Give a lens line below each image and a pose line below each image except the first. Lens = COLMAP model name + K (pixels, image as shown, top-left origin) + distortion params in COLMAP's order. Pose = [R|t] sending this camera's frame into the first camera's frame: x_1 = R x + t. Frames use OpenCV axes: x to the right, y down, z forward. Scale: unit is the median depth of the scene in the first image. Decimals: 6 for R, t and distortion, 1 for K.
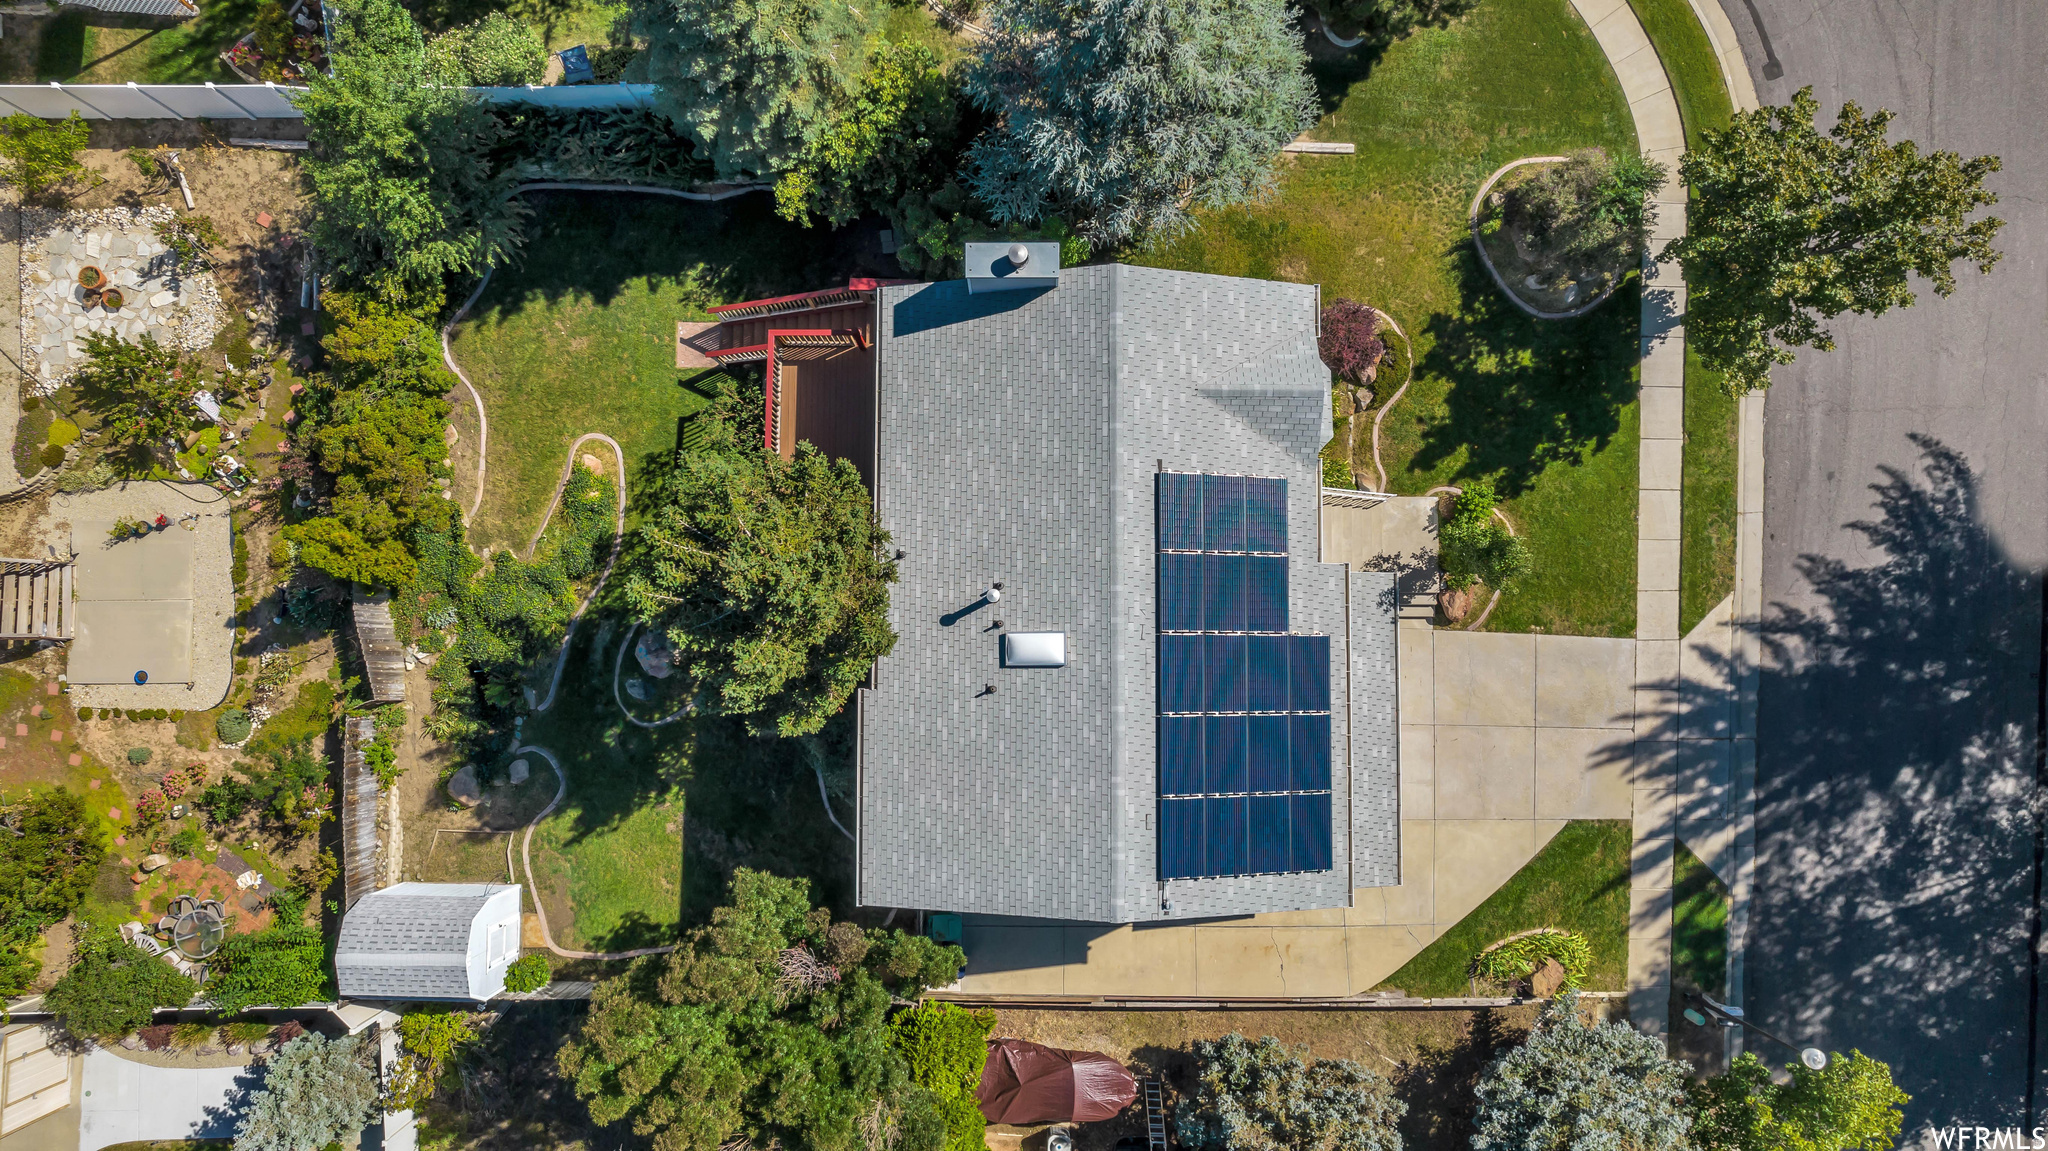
lens RADIAL K [[1321.8, 0, 1025.7], [0, 1321.8, 563.2], [0, 0, 1]] dist [-0.069491, 0.056361]
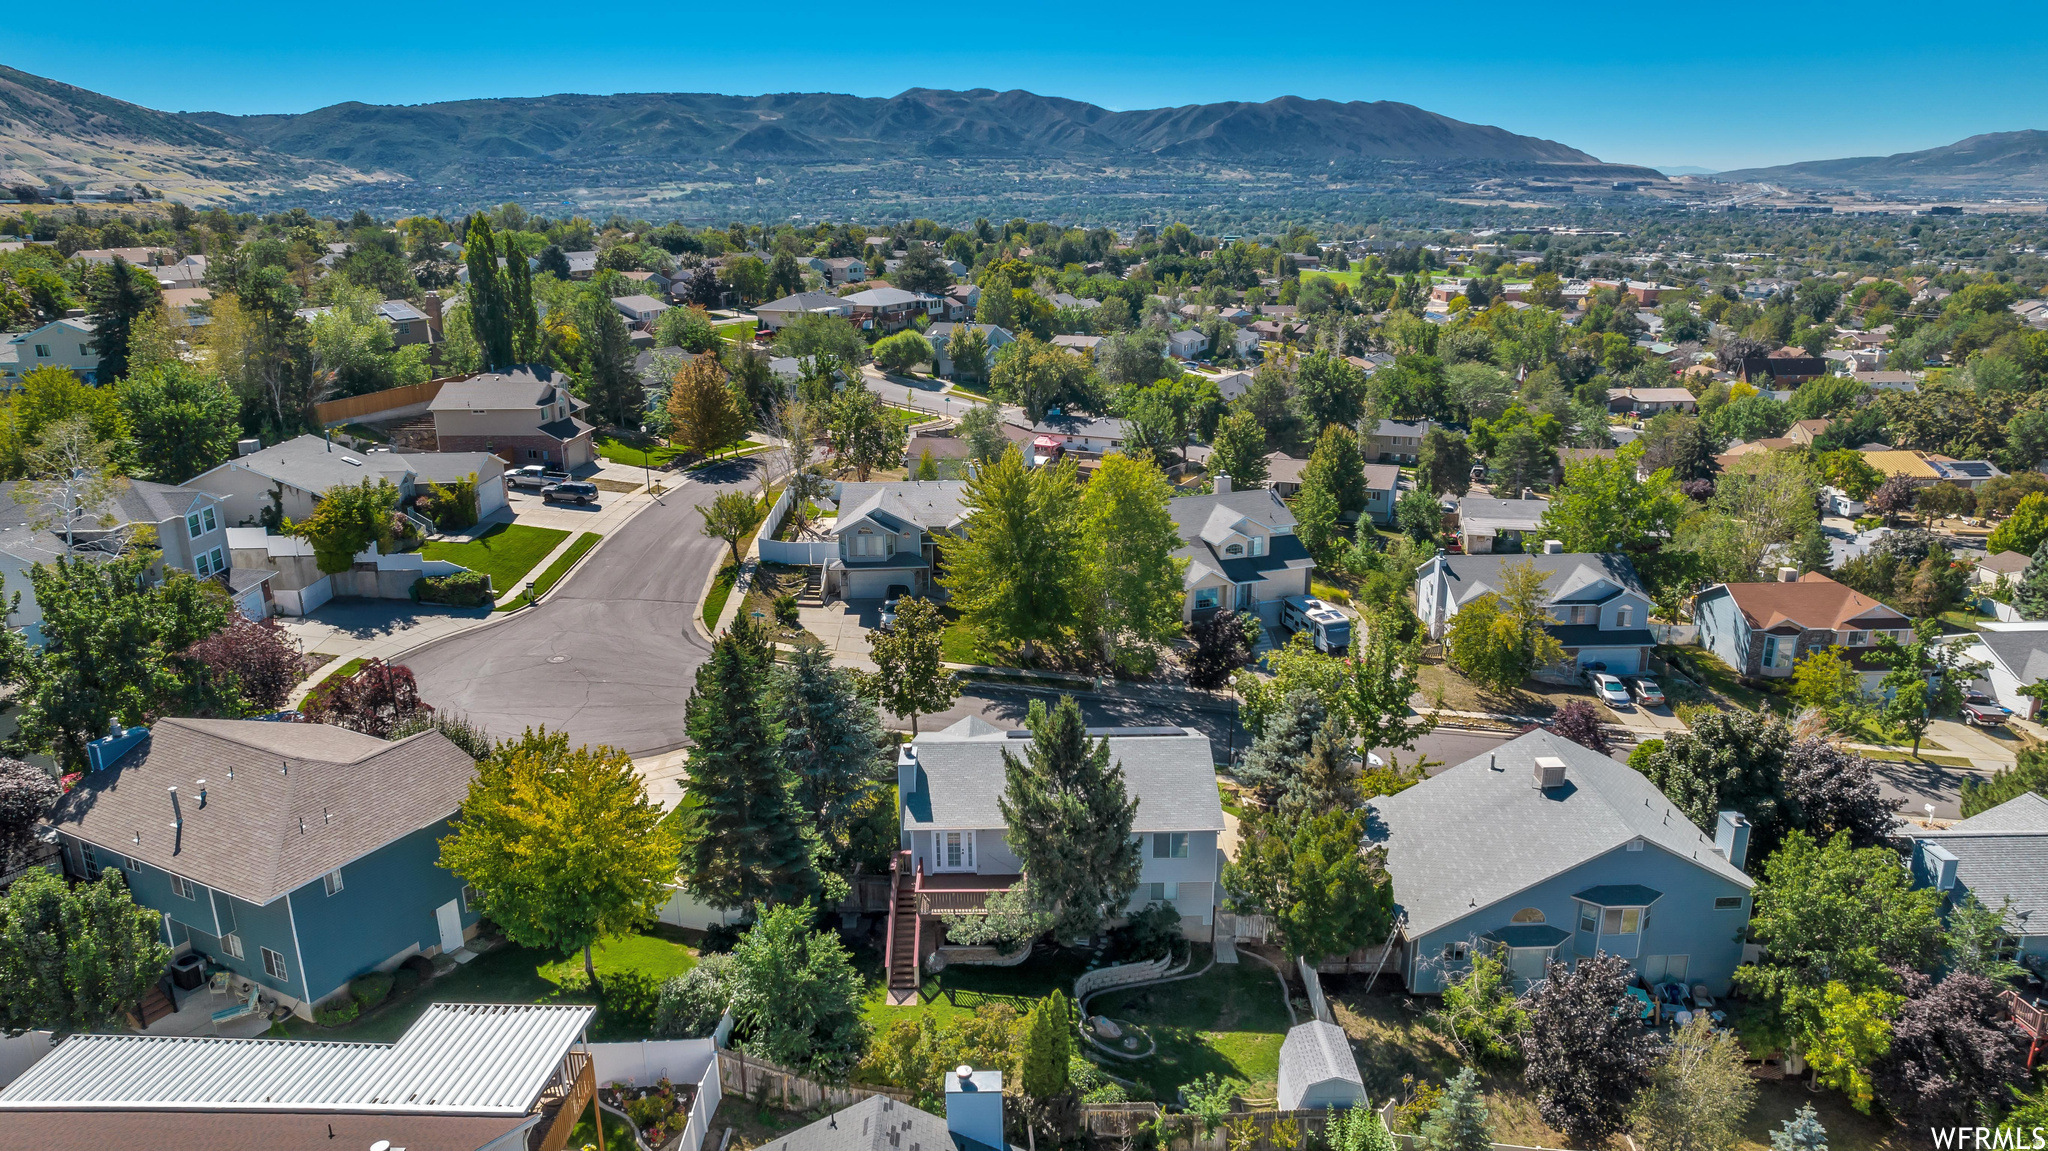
lens RADIAL K [[1321.8, 0, 1025.7], [0, 1321.8, 563.2], [0, 0, 1]] dist [-0.069491, 0.056361]
pose [[-0.016845, -0.264984, 0.964106, -1.580834], [0.997939, 0.055260, 0.032624, -0.103854], [-0.061921, 0.962668, 0.263507, 0.120765]]
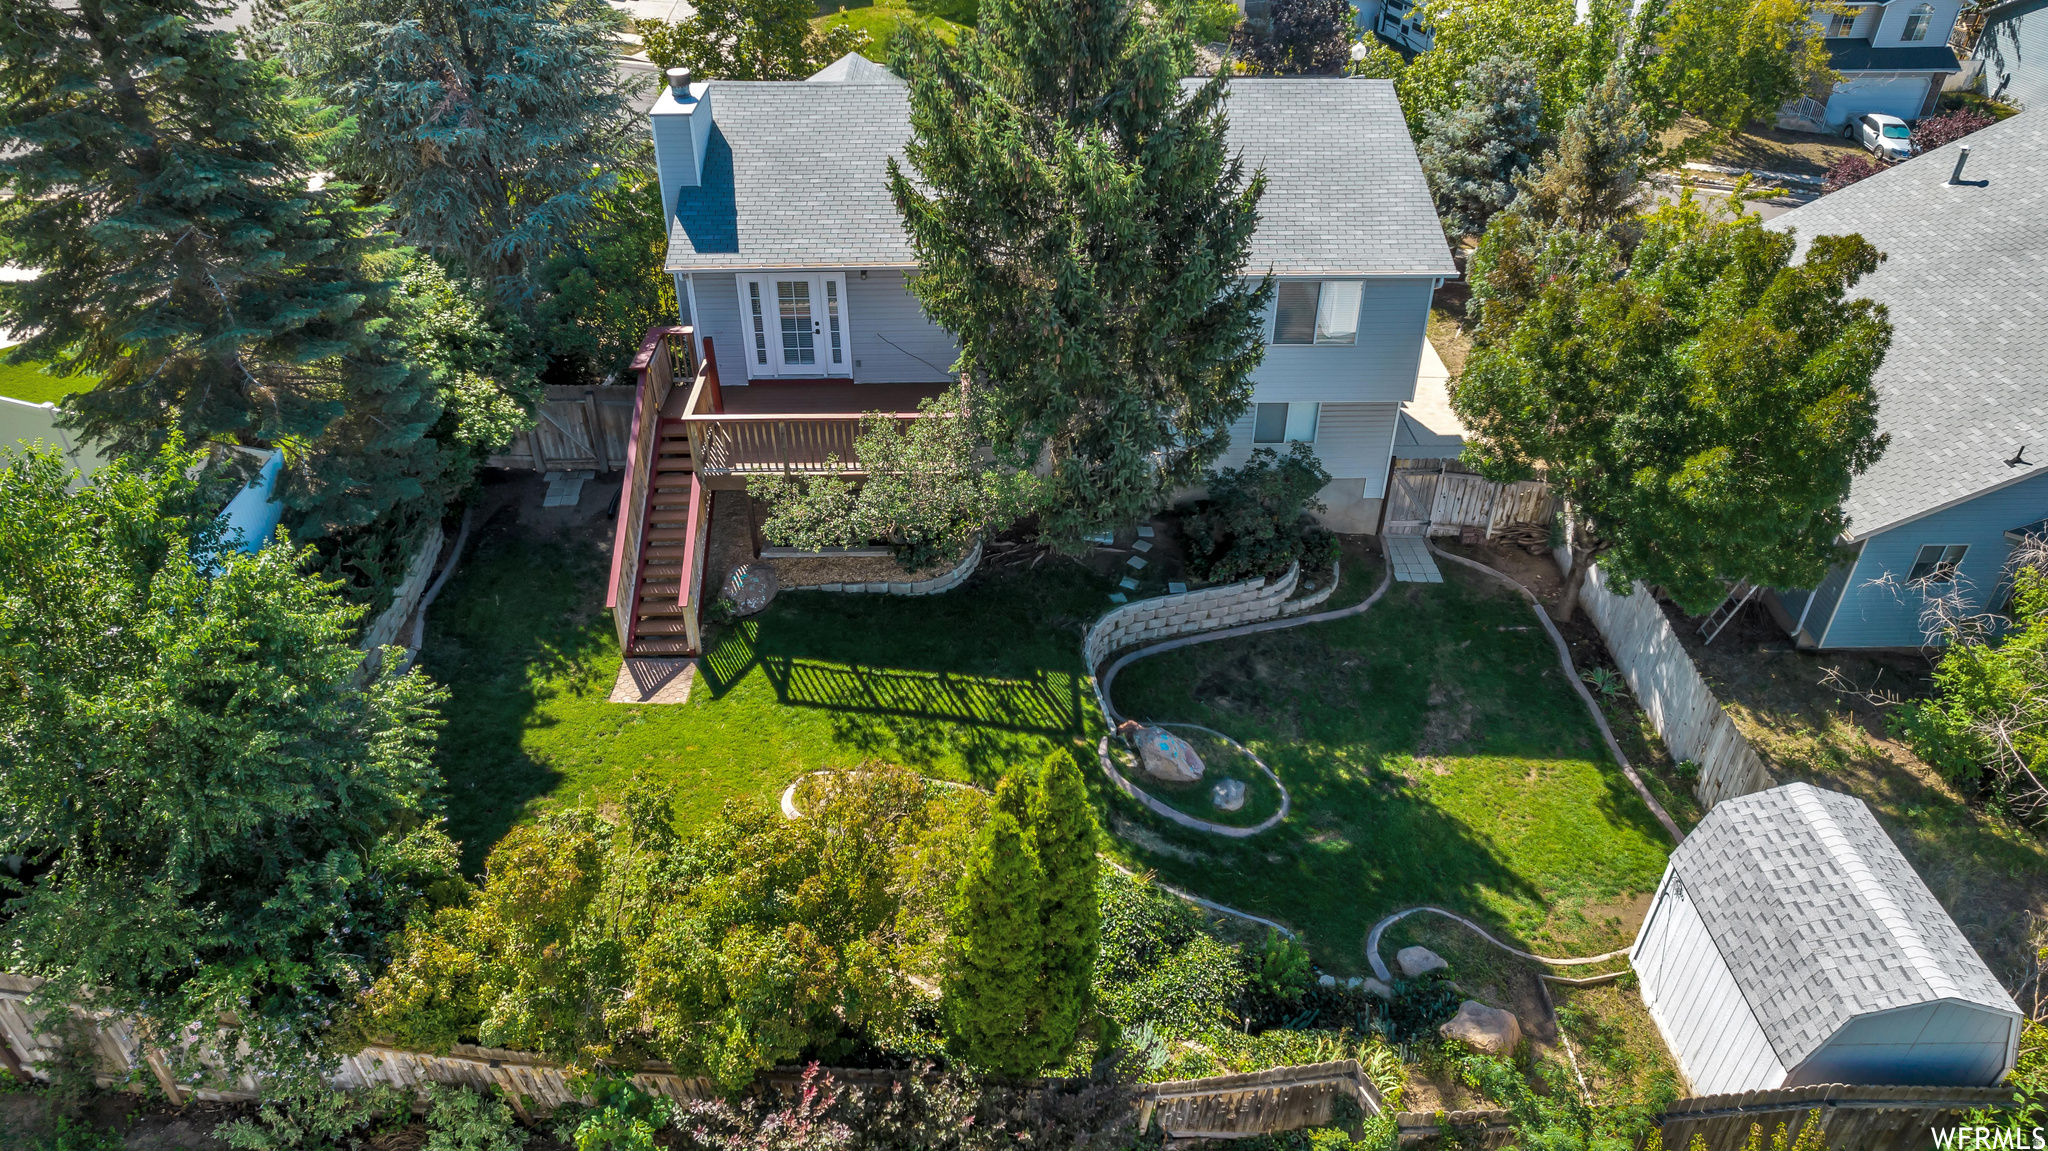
lens RADIAL K [[1340.9, 0, 1039.6], [0, 1340.9, 546.4], [0, 0, 1]] dist [-0.057836, 0.058115]
pose [[-0.049410, -0.556182, 0.829590, -0.733558], [0.995309, 0.041759, 0.087276, -0.049088], [-0.083184, 0.830010, 0.551510, 0.607893]]
